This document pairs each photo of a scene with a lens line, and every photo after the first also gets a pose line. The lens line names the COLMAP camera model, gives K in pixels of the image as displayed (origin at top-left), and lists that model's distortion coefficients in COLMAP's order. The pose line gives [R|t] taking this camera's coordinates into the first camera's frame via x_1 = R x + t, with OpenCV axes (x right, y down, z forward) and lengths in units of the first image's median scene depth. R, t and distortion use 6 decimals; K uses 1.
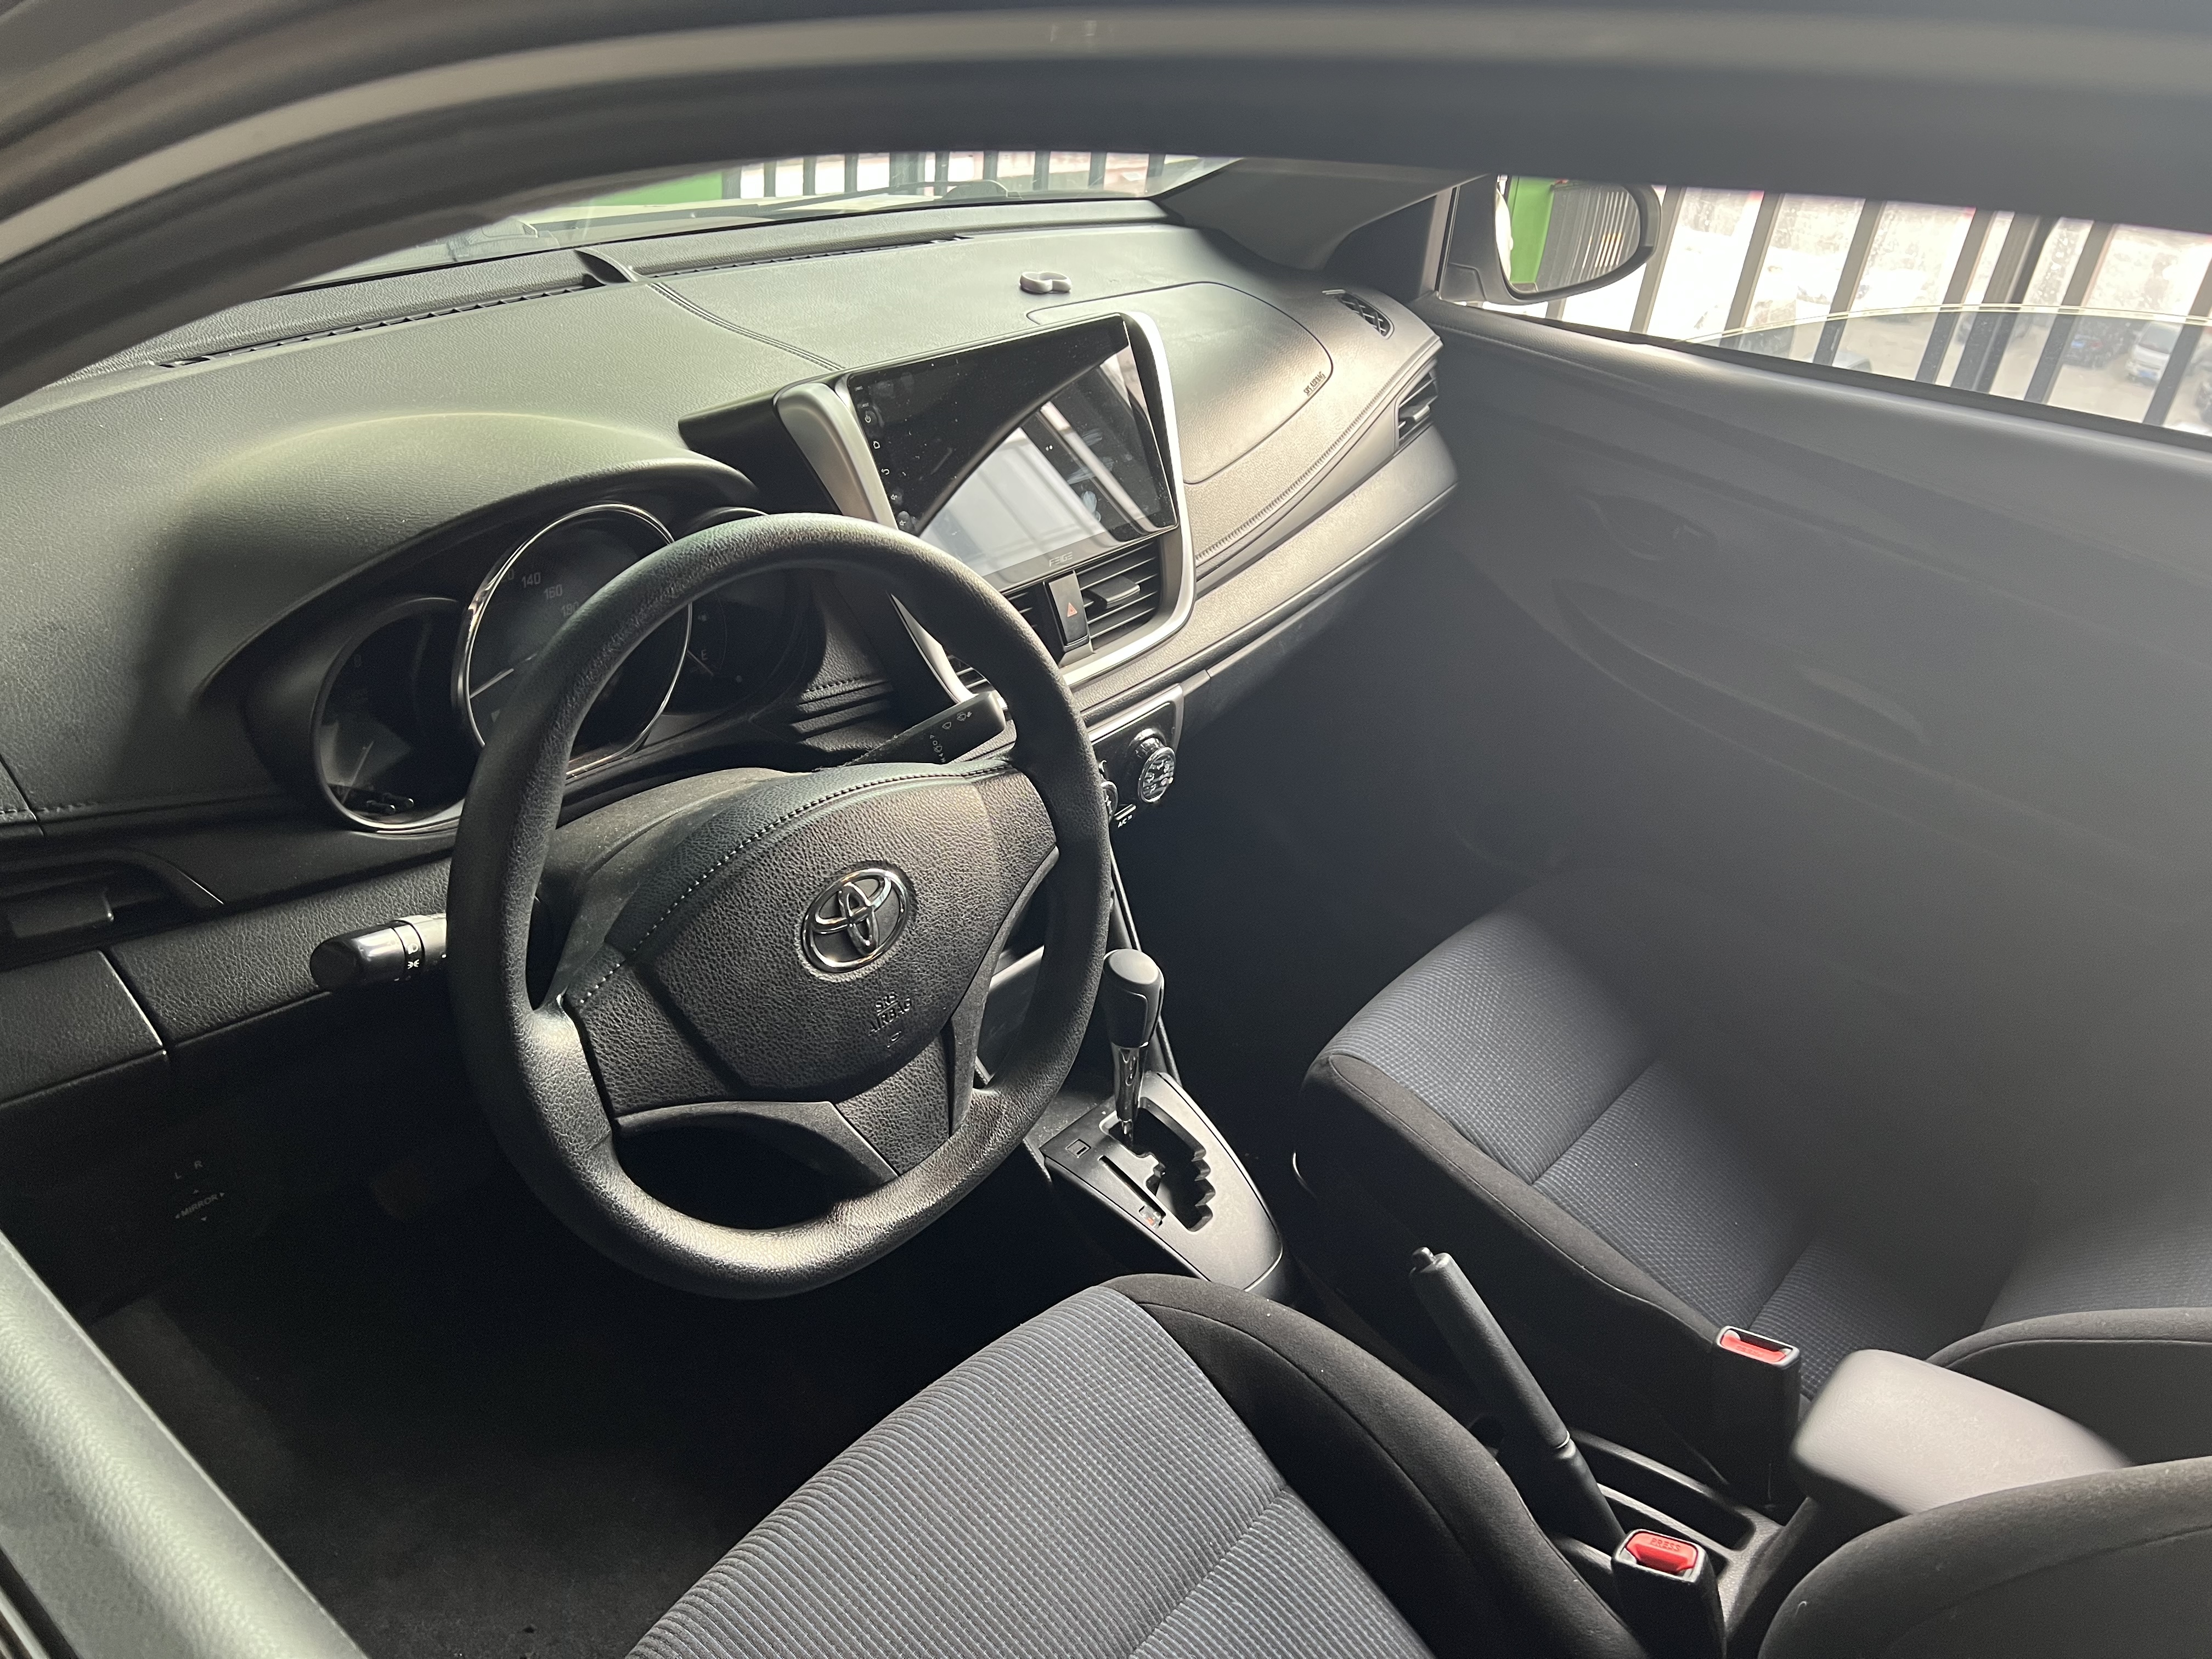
lens RADIAL K [[1663.4, 0, 1106.0], [0, 1663.4, 829.5], [0, 0, 1]] dist [0.142561, -0.282391]
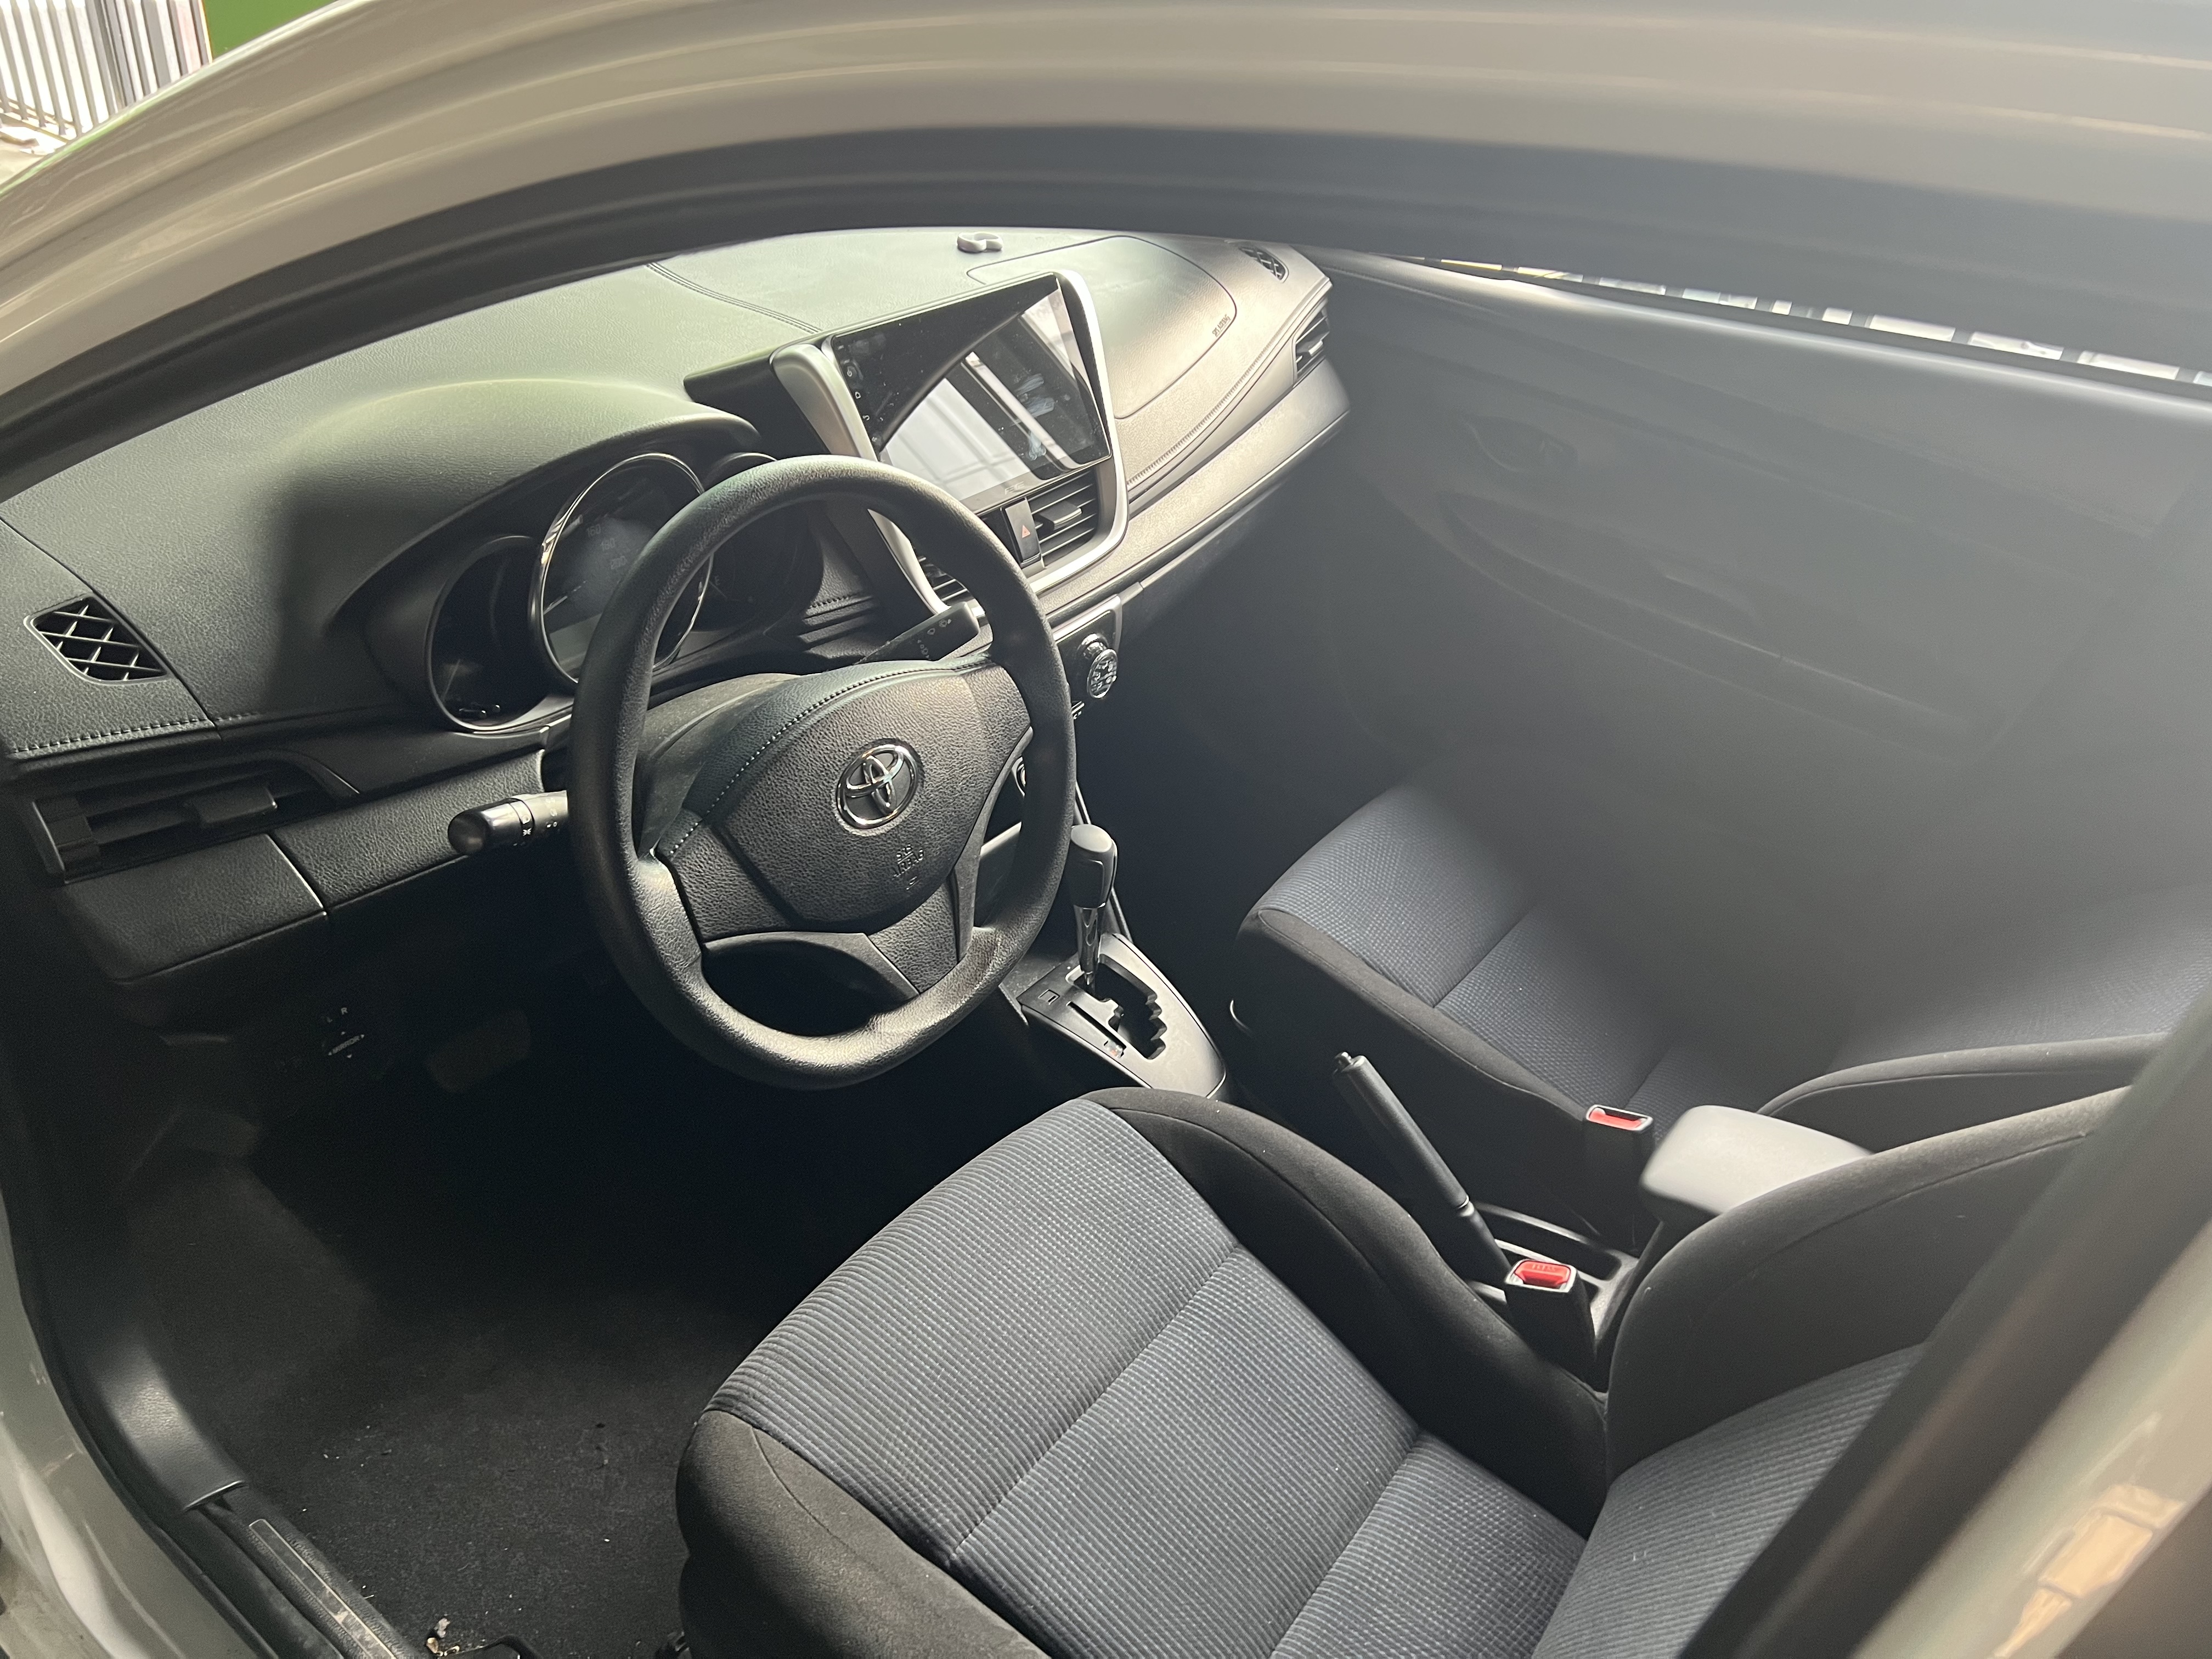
lens RADIAL K [[1663.6, 0, 1106.0], [0, 1663.6, 829.5], [0, 0, 1]] dist [0.164645, -0.426851]
pose [[0.997717, -0.046754, 0.048736, -0.034637], [0.044894, 0.998247, 0.038572, 0.037382], [-0.050454, -0.036296, 0.998067, -0.197741]]
